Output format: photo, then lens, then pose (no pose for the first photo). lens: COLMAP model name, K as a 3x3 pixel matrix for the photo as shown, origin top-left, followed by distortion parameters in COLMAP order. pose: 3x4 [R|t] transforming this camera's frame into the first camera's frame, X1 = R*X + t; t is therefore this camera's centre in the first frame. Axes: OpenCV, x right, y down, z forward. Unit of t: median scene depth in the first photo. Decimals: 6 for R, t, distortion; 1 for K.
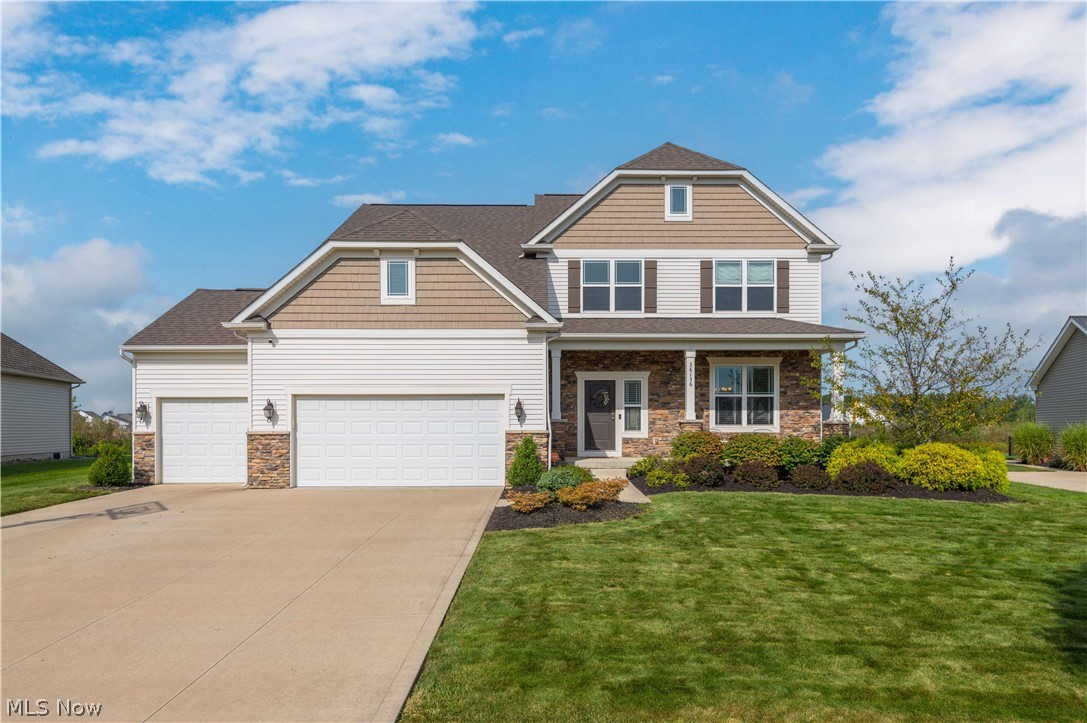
lens RADIAL K [[676.6, 0, 547.0], [0, 676.6, 405.5], [0, 0, 1]] dist [0.005370, -0.001490]
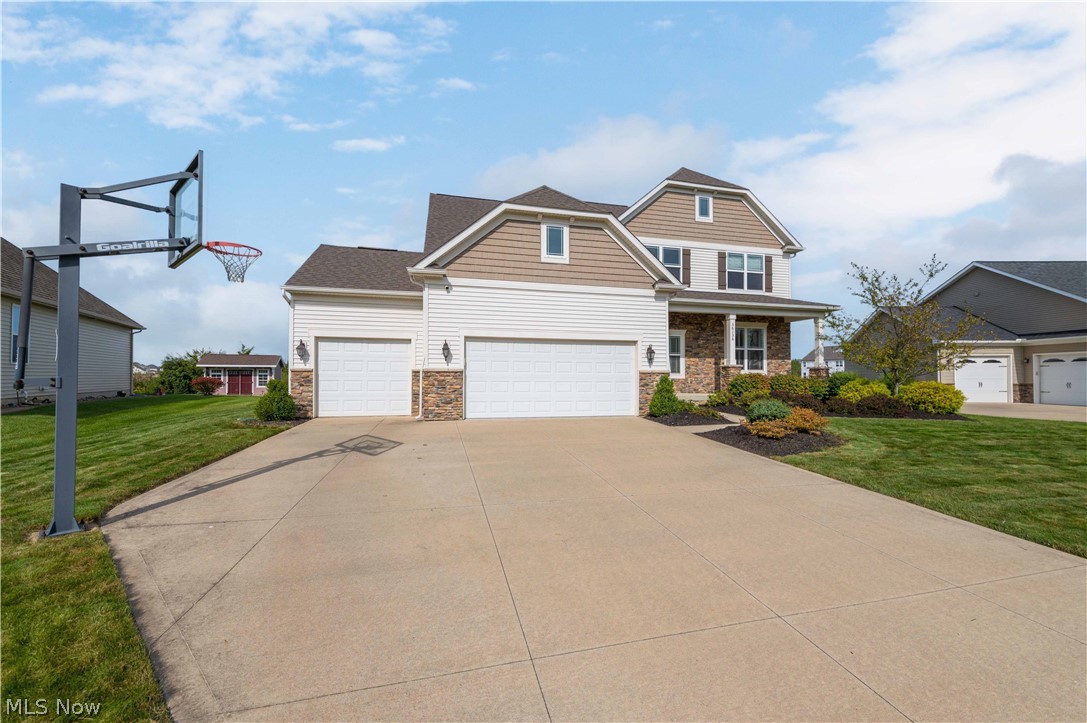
lens RADIAL K [[439.4, 0, 547.4], [0, 439.4, 360.7], [0, 0, 1]] dist [0.008506, -0.000275]
pose [[0.970459, 0.015410, 0.240774, -0.333609], [-0.014511, 0.999880, -0.005505, 0.021046], [-0.240830, 0.001849, 0.970566, 0.206159]]
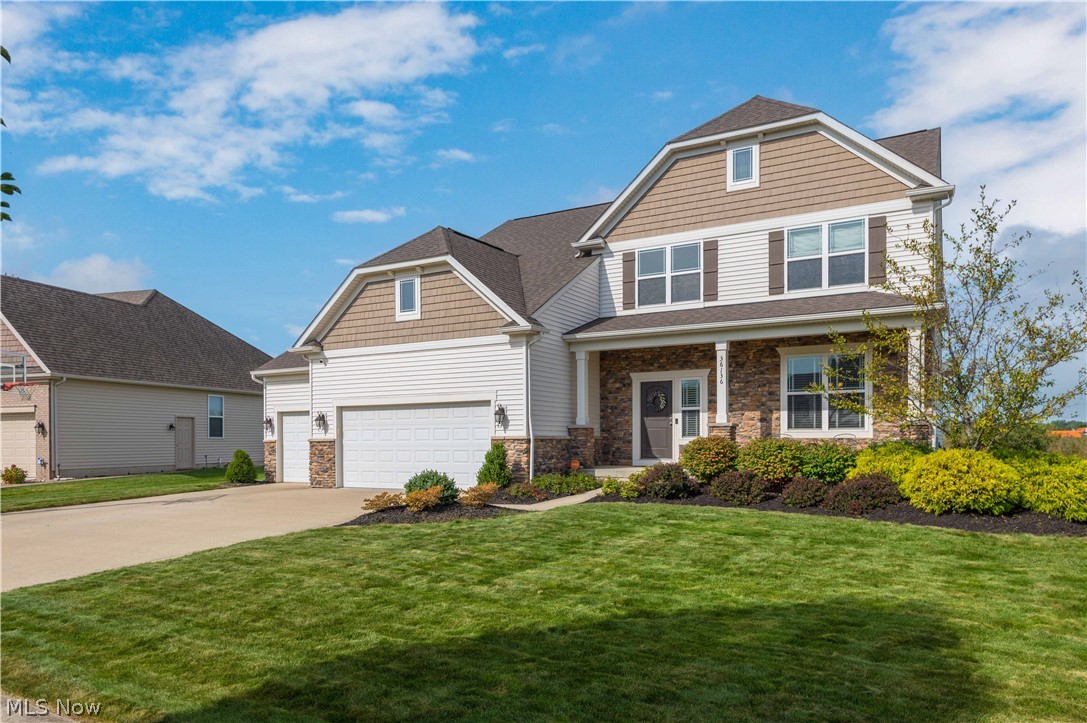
lens RADIAL K [[727.3, 0, 549.1], [0, 727.3, 421.6], [0, 0, 1]] dist [0.000800, 0.000069]
pose [[0.867504, -0.017315, -0.497129, 0.437505], [0.021451, 0.999766, 0.002611, 0.010965], [0.496968, -0.012929, 0.867673, 0.085733]]
